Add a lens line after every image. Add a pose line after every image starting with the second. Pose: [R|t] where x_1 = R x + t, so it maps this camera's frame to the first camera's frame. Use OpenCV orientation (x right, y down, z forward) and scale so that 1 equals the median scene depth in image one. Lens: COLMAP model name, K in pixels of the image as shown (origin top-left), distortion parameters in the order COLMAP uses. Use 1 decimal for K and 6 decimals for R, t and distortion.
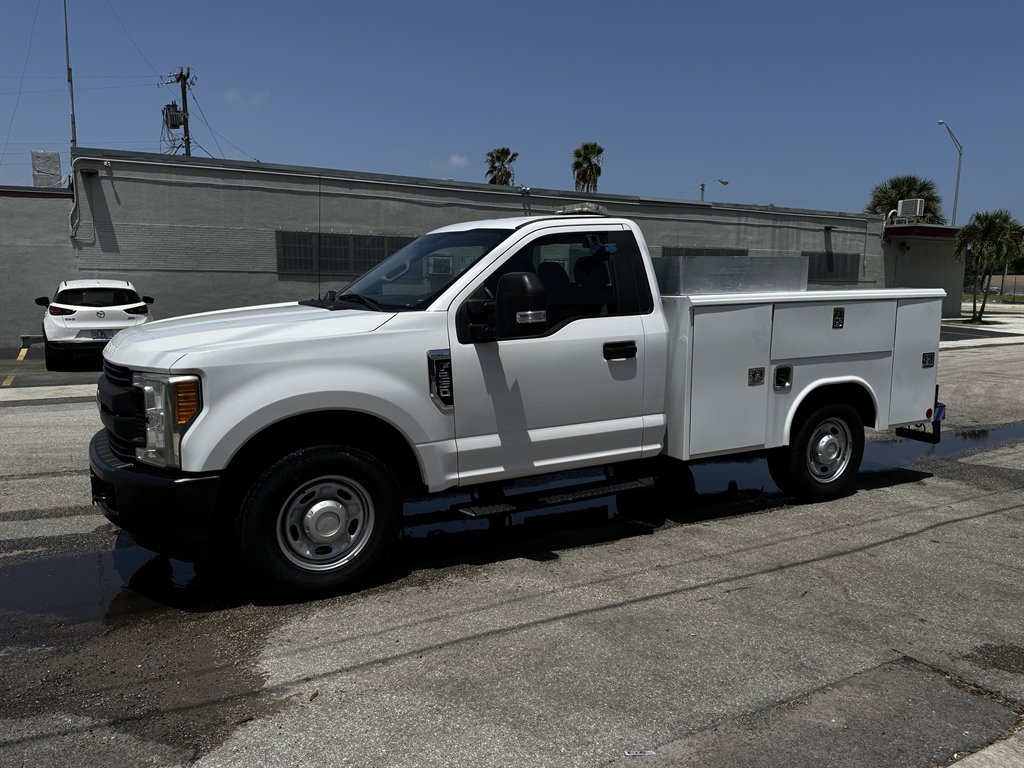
lens RADIAL K [[759.2, 0, 507.5], [0, 759.2, 386.8], [0, 0, 1]] dist [0.066898, -0.082963]
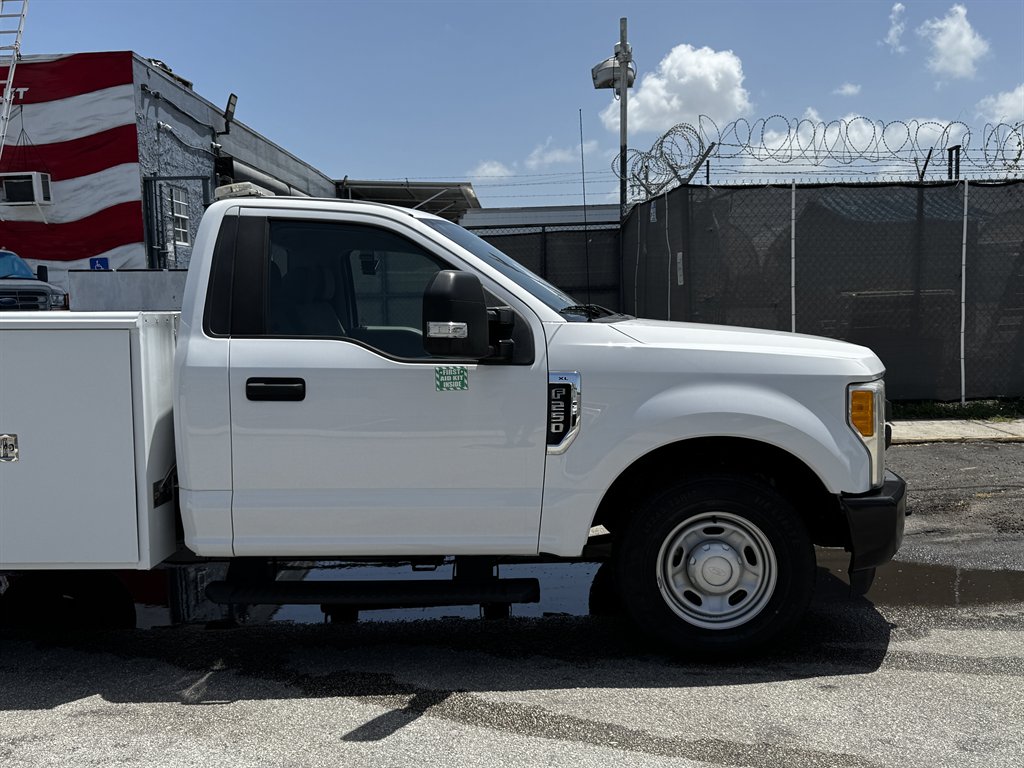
lens RADIAL K [[889.5, 0, 513.9], [0, 889.5, 391.1], [0, 0, 1]] dist [0.063428, -0.094066]
pose [[-0.866226, -0.037720, 0.498227, -0.620420], [0.086118, 0.970953, 0.223234, -0.252850], [-0.492175, 0.236277, -0.837817, 1.863004]]
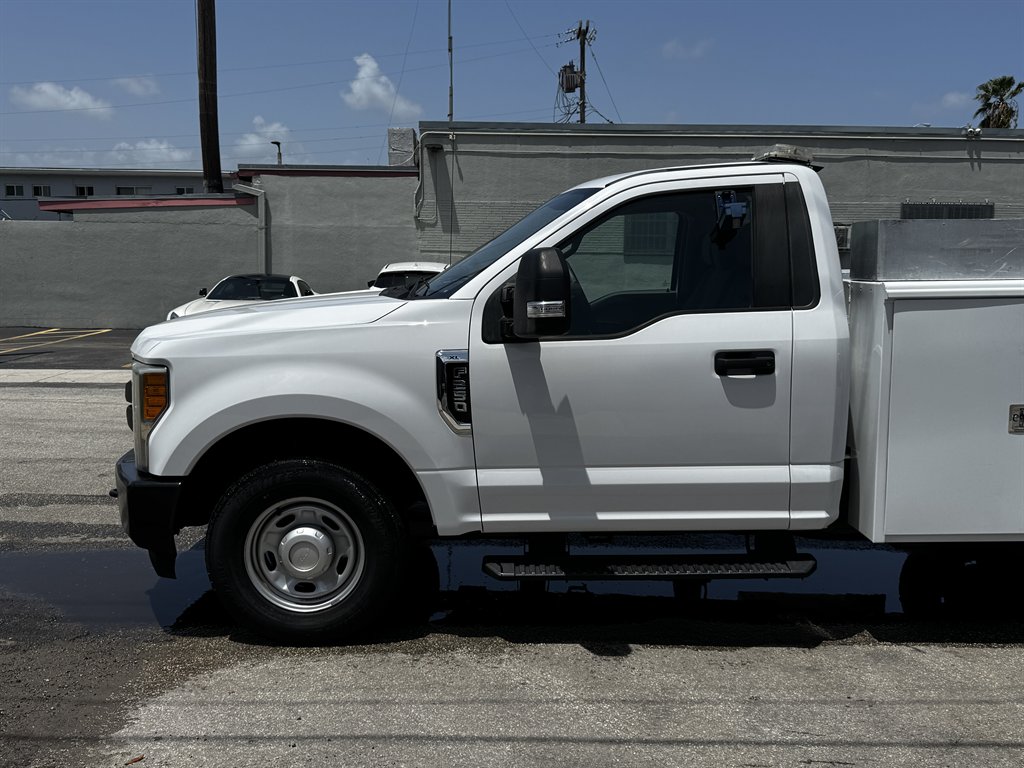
lens RADIAL K [[928.5, 0, 514.8], [0, 928.5, 390.0], [0, 0, 1]] dist [0.022442, 0.000000]
pose [[0.881160, 0.064639, -0.468379, 0.335055], [-0.065344, 0.997754, 0.014764, -0.022139], [0.468281, 0.017596, 0.883405, 0.179153]]
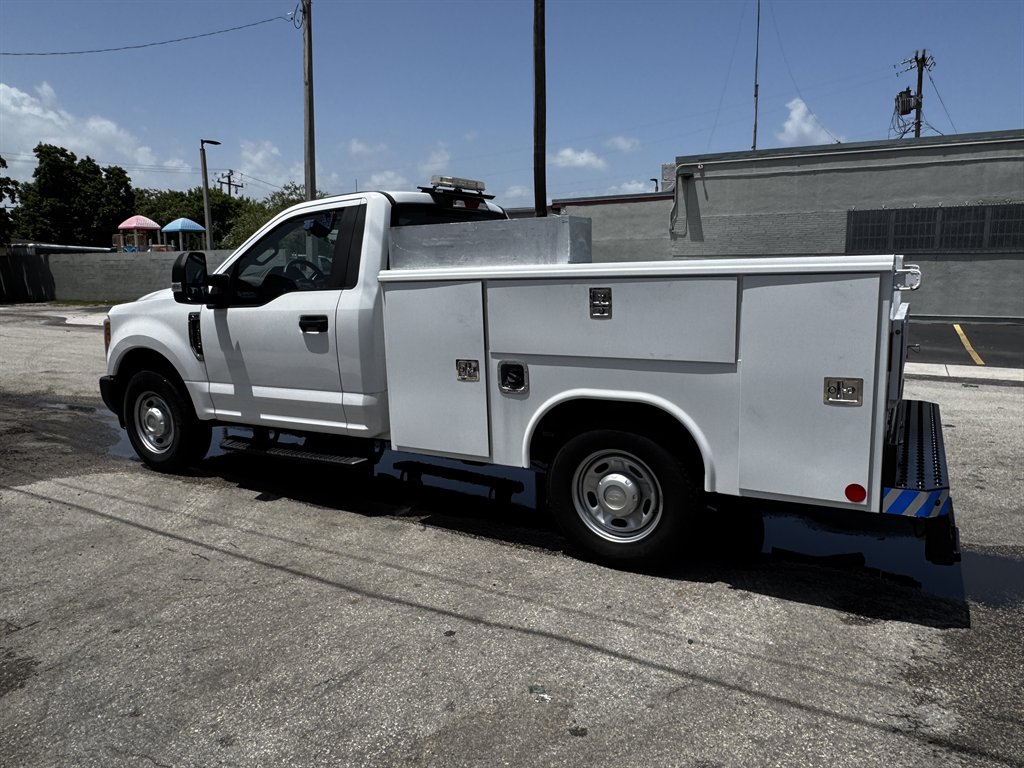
lens RADIAL K [[701.0, 0, 513.3], [0, 701.0, 386.4], [0, 0, 1]] dist [-0.007108, 0.005905]
pose [[0.523653, 0.129782, -0.841988, 1.046730], [-0.101928, 0.990773, 0.089324, -0.072843], [0.845812, 0.039047, 0.532050, 0.691728]]
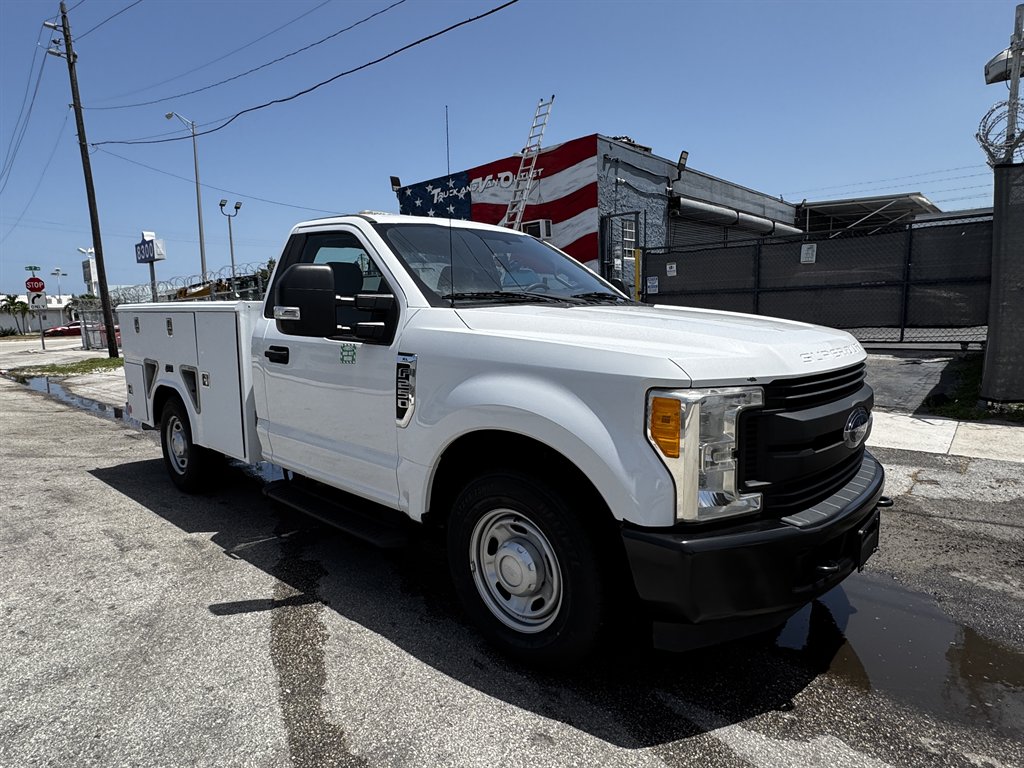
lens RADIAL K [[593.6, 0, 509.3], [0, 593.6, 382.7], [0, 0, 1]] dist [-0.005904, 0.002894]
pose [[-0.317363, -0.116457, 0.941126, -0.833937], [0.154553, 0.972810, 0.172495, -0.150568], [-0.935625, 0.200197, -0.290735, 1.283865]]
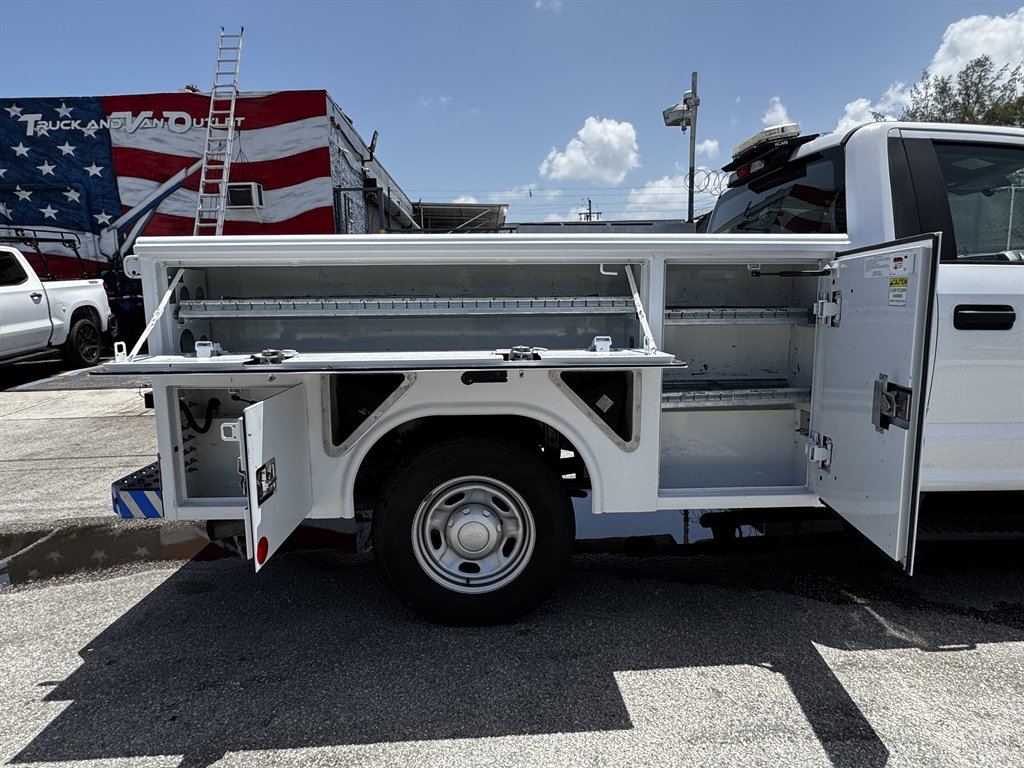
lens RADIAL K [[593.6, 0, 510.3], [0, 593.6, 382.5], [0, 0, 1]] dist [-0.005904, 0.002894]
pose [[-0.893154, -0.054313, 0.446460, 0.055098], [0.077439, 0.959284, 0.271619, -0.210724], [-0.443034, 0.277171, -0.852582, 1.913883]]
